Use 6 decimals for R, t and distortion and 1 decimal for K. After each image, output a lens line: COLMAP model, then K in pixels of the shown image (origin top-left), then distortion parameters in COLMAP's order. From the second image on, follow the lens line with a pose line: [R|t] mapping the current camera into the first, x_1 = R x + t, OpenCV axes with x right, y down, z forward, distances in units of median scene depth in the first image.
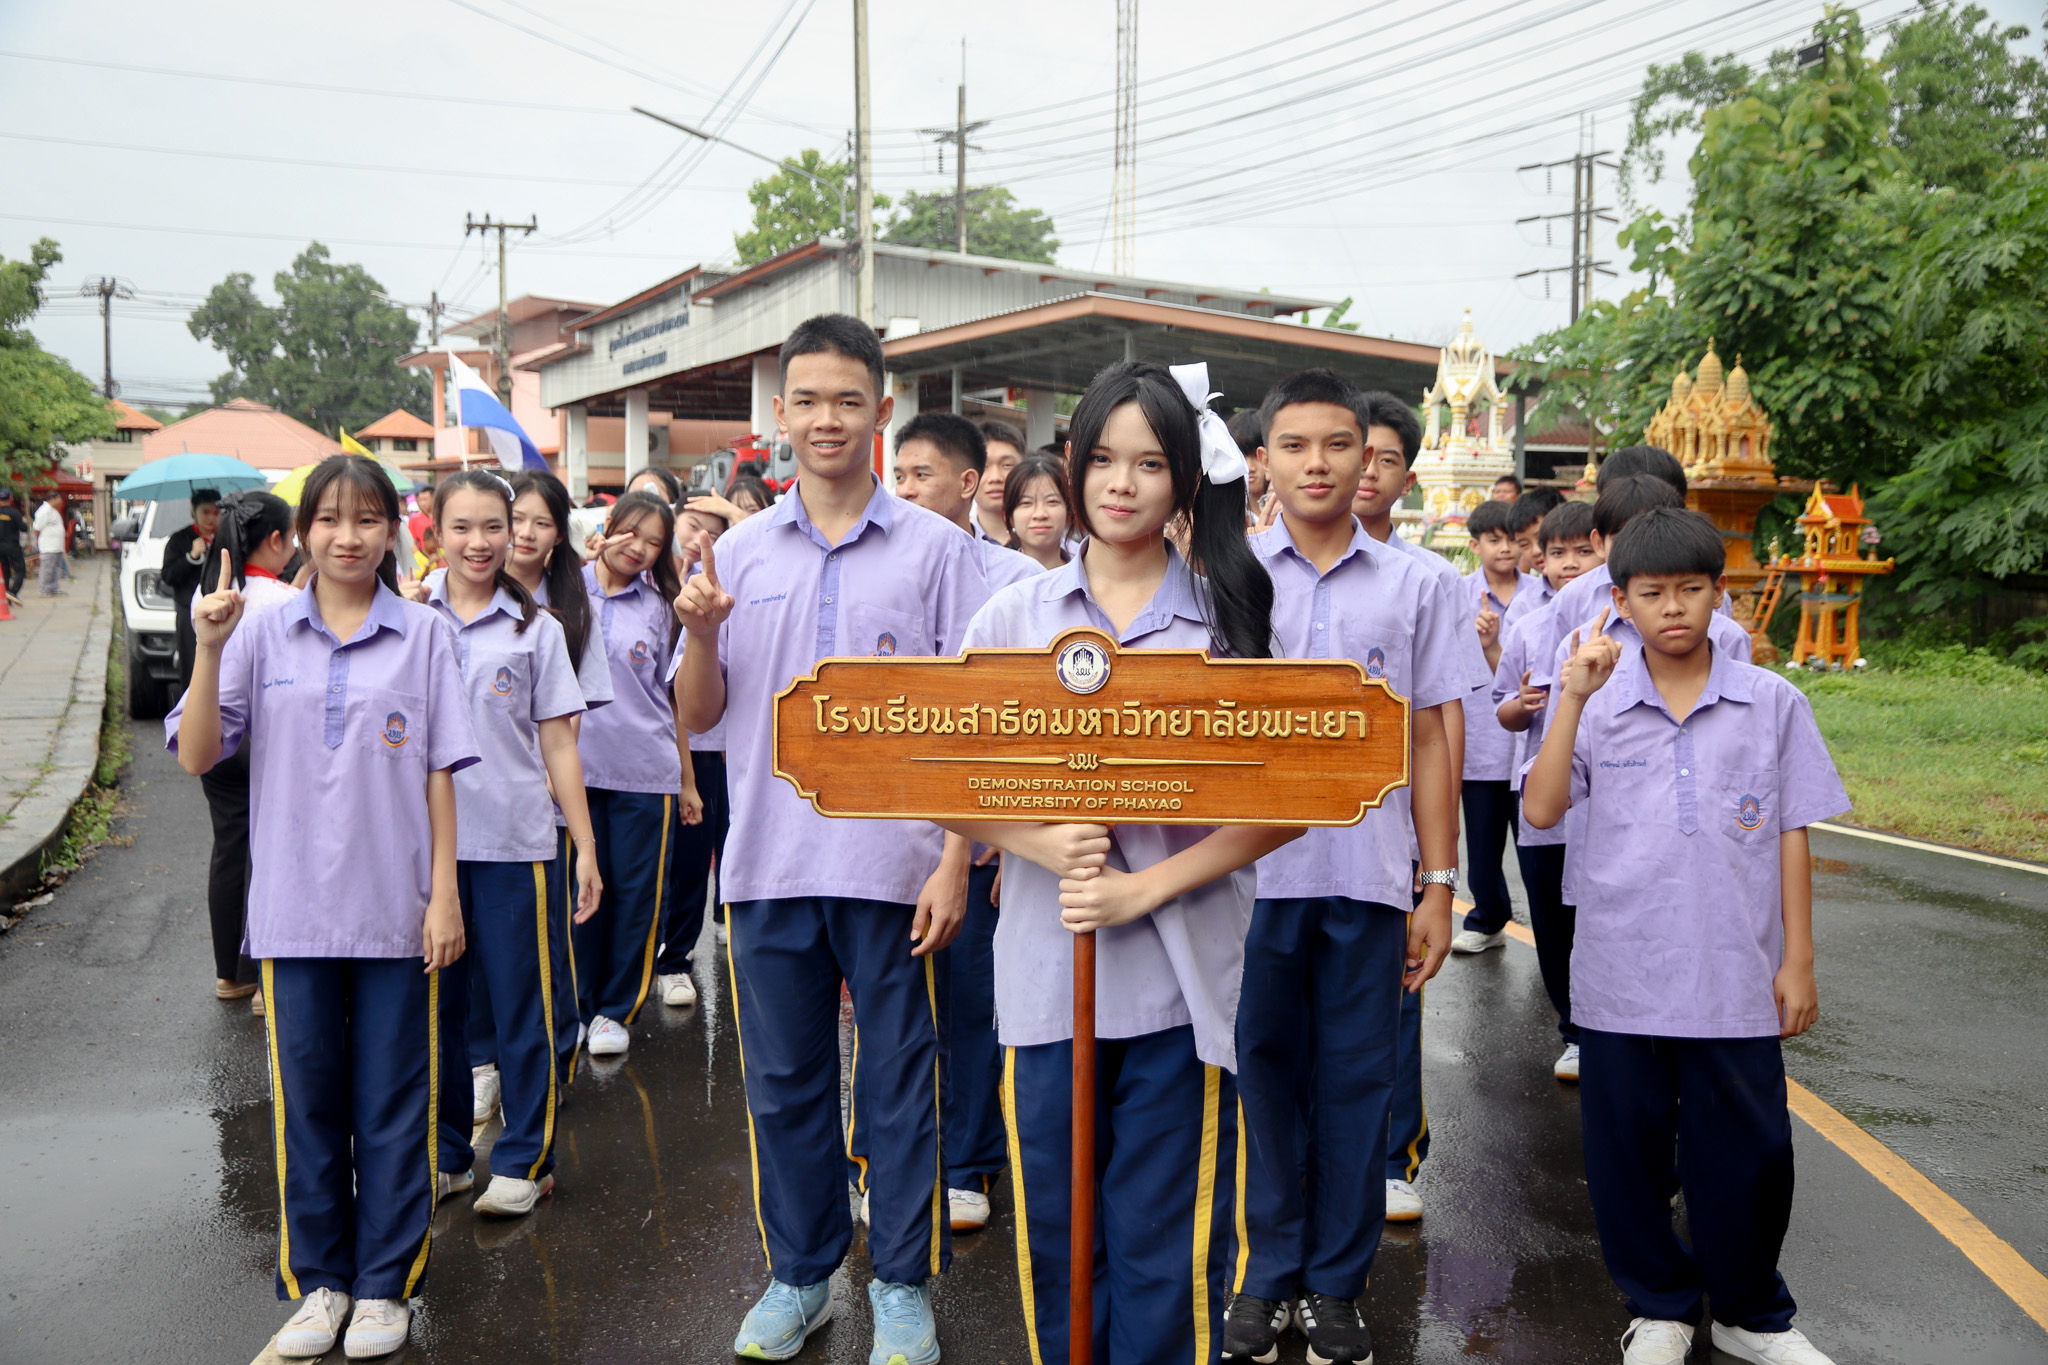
lens RADIAL K [[2277.5, 0, 1027.0], [0, 2277.5, 674.3], [0, 0, 1]] dist [0.055575, 0.000000]
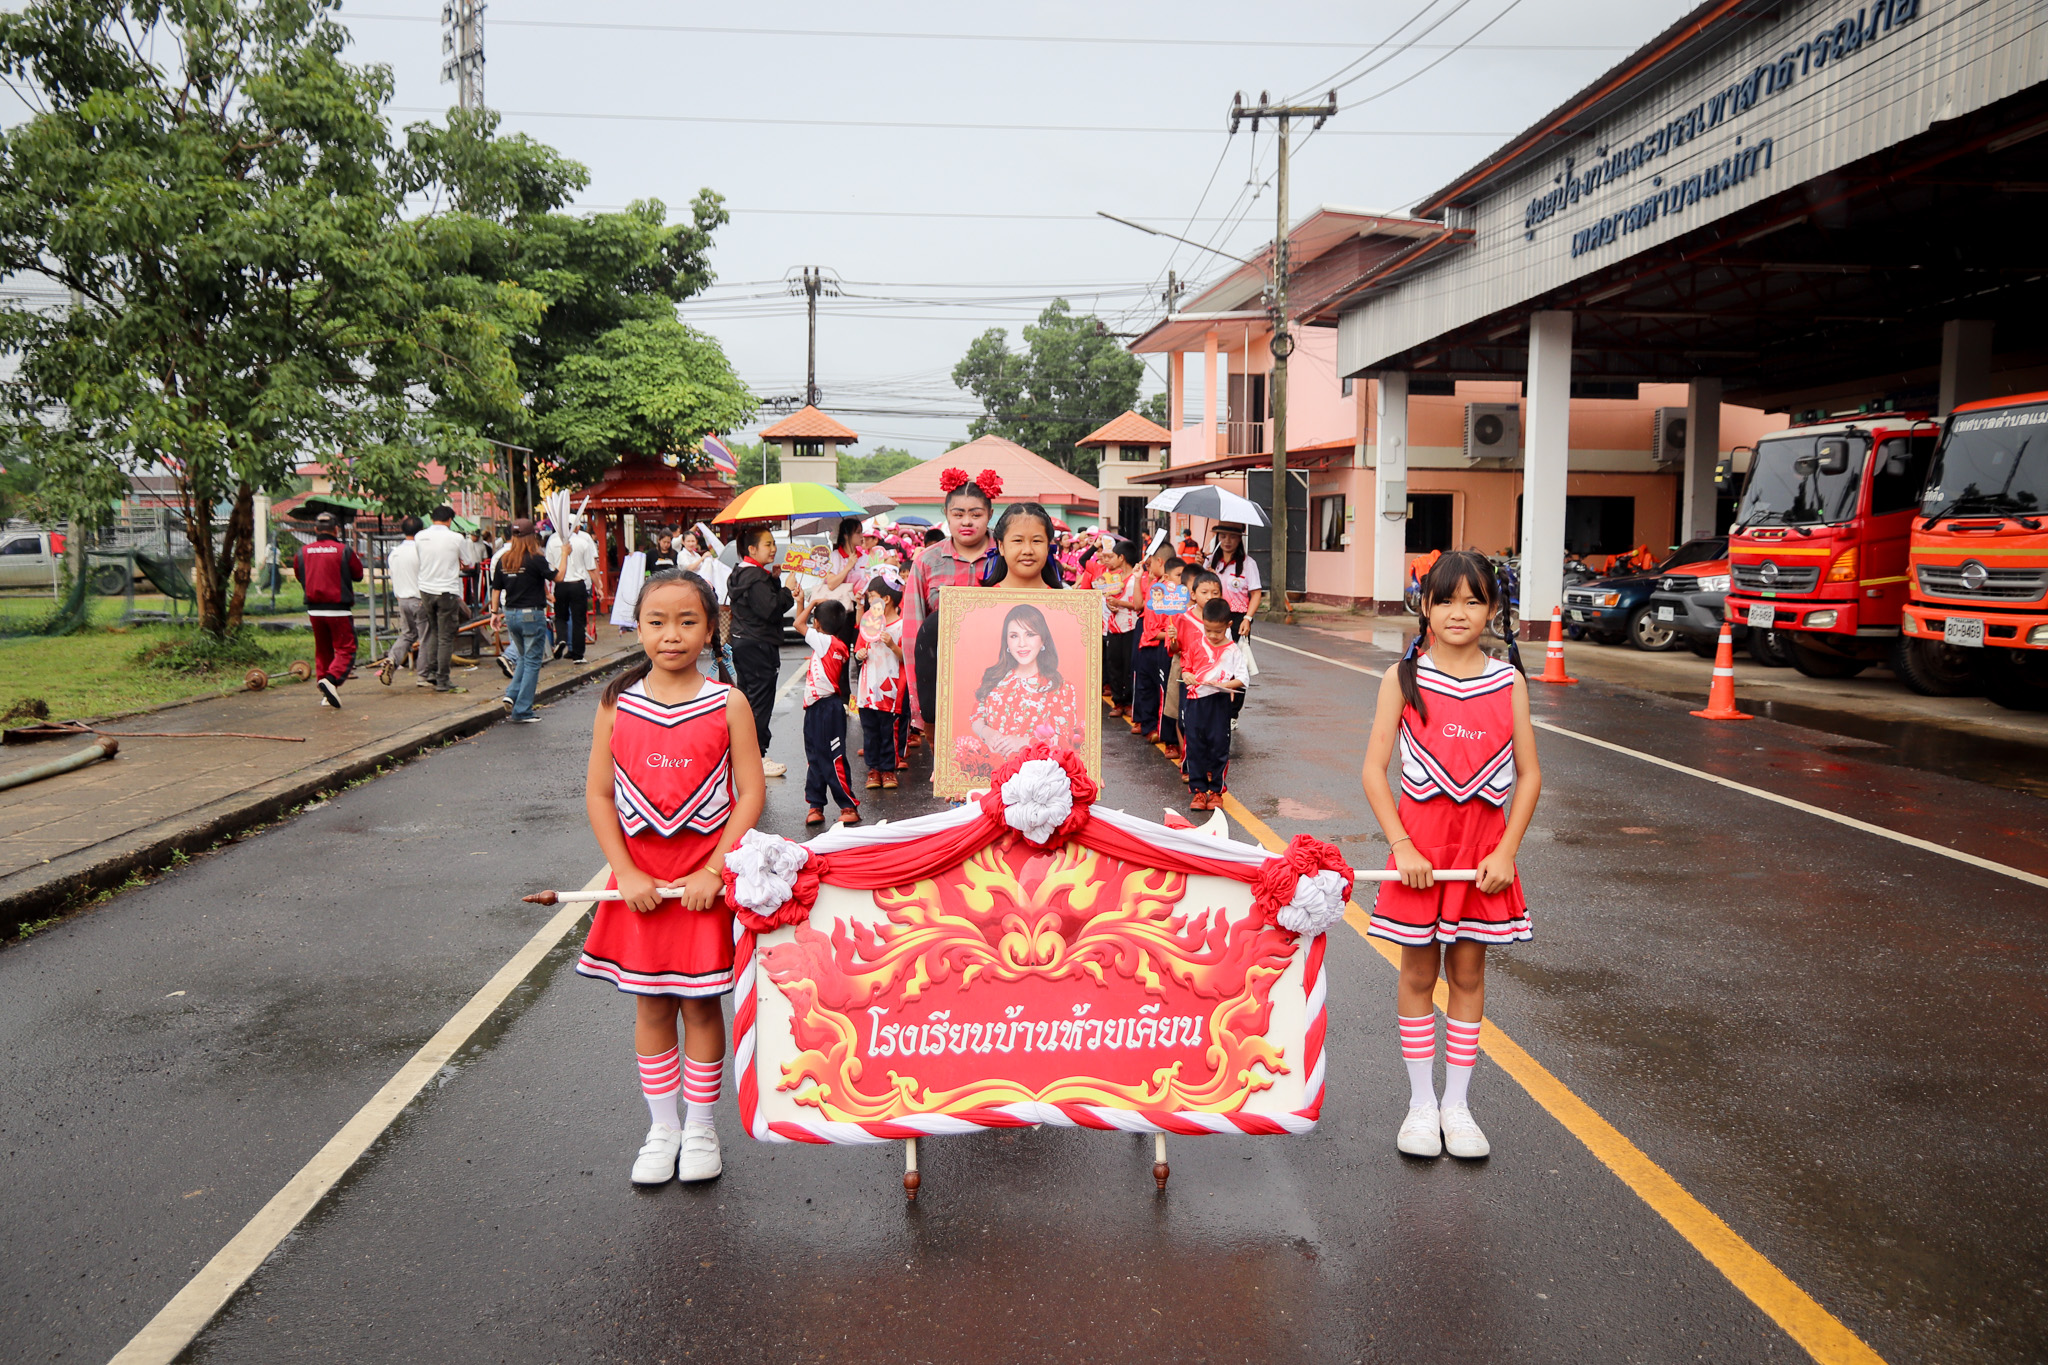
lens RADIAL K [[1711.0, 0, 1026.5], [0, 1711.0, 684.3], [0, 0, 1]] dist [0.003103, 0.000628]
pose [[0.948476, 0.027110, -0.315686, -0.111800], [-0.022256, 0.999572, 0.018971, -0.028633], [0.316066, -0.010968, 0.948674, 0.402826]]
